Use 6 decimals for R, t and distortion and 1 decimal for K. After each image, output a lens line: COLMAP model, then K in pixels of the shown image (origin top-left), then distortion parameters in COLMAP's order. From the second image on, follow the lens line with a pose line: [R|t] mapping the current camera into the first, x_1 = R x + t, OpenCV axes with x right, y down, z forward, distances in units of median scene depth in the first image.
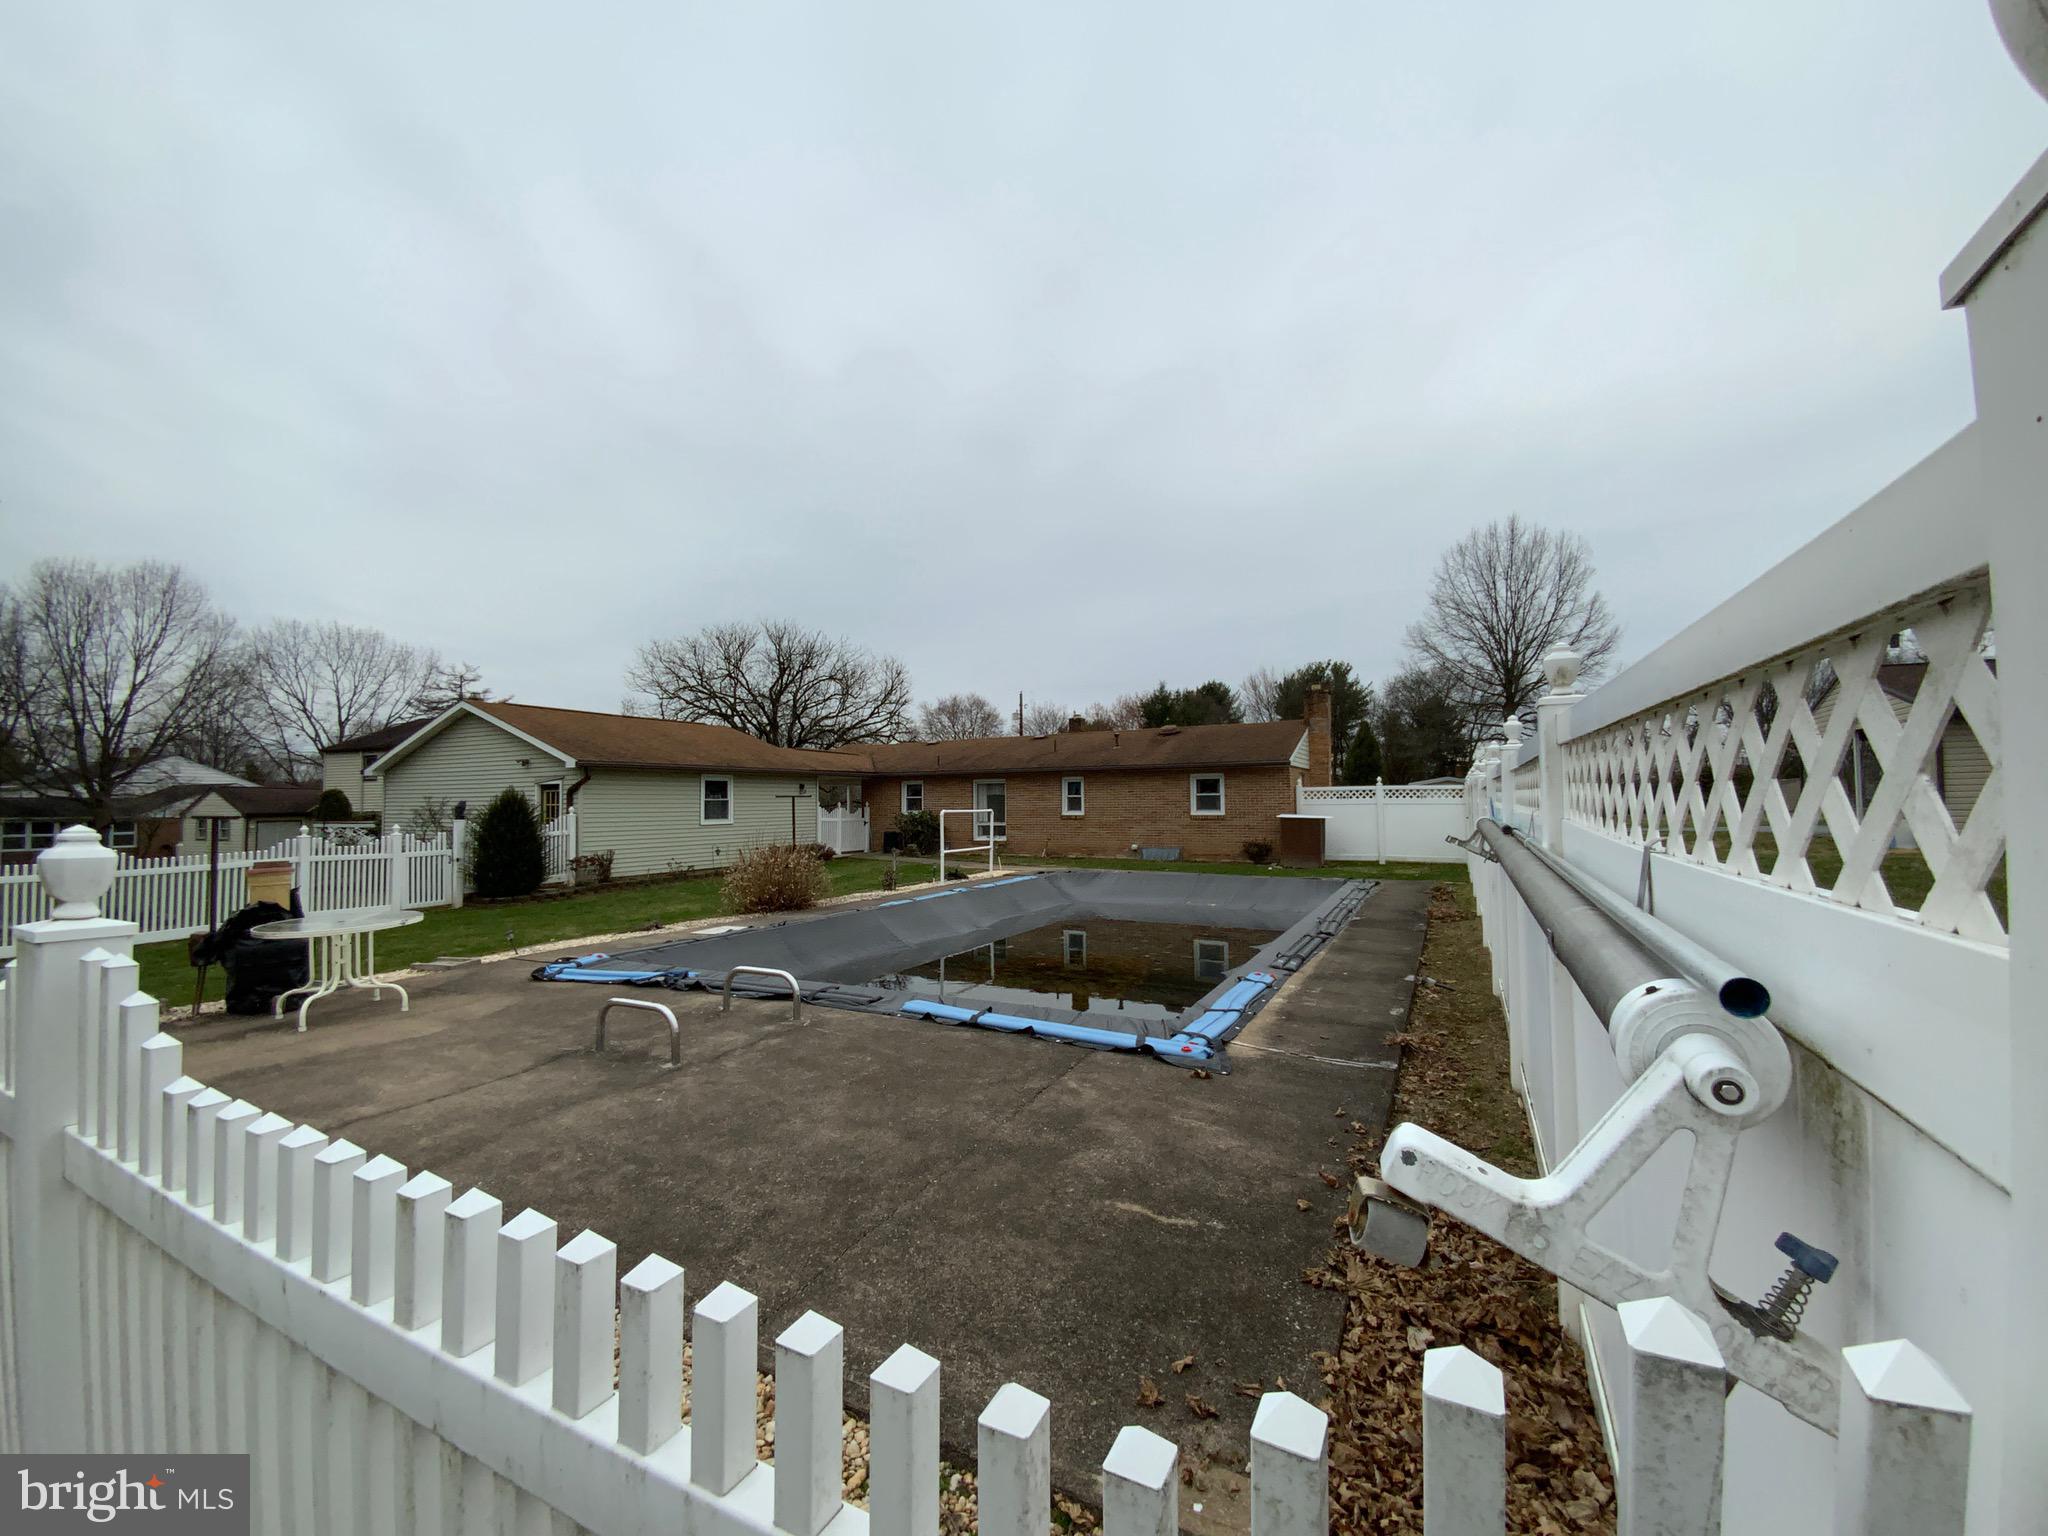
lens RADIAL K [[832.9, 0, 1024.0], [0, 832.9, 768.0], [0, 0, 1]] dist [0.000084, -0.008118]
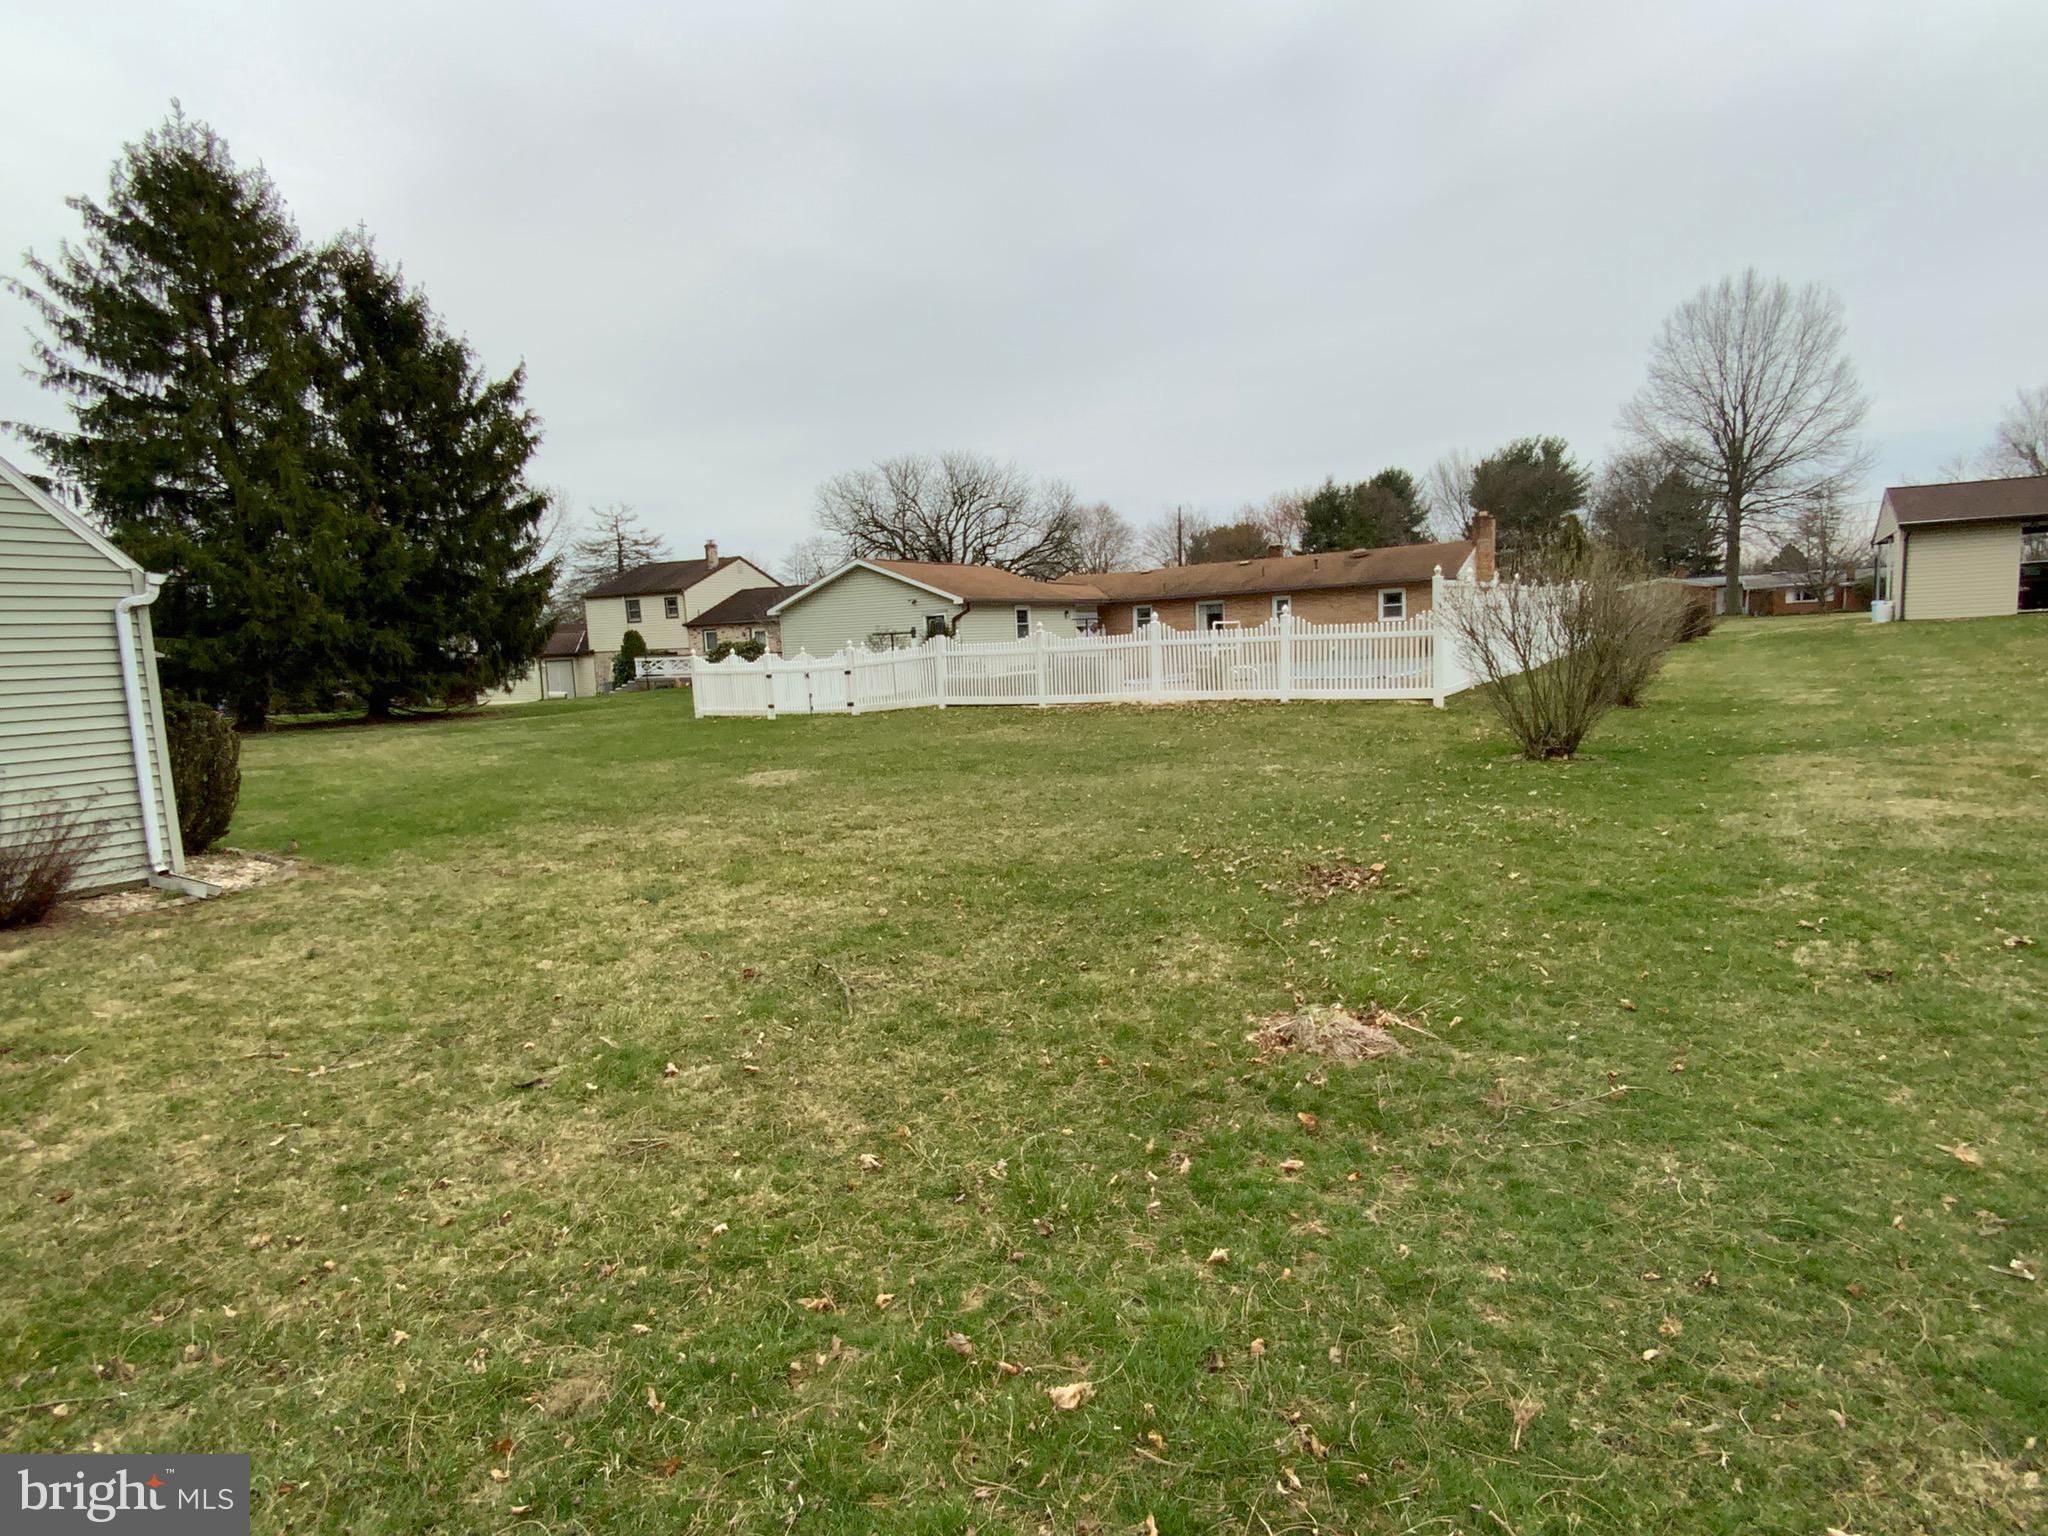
lens RADIAL K [[1245.5, 0, 1024.0], [0, 1245.5, 768.0], [0, 0, 1]] dist [0.028831, -0.000662]
pose [[0.997676, -0.031261, -0.060535, -0.099896], [0.039638, 0.988993, 0.142557, -0.007215], [0.055412, -0.144625, 0.987934, -0.408273]]
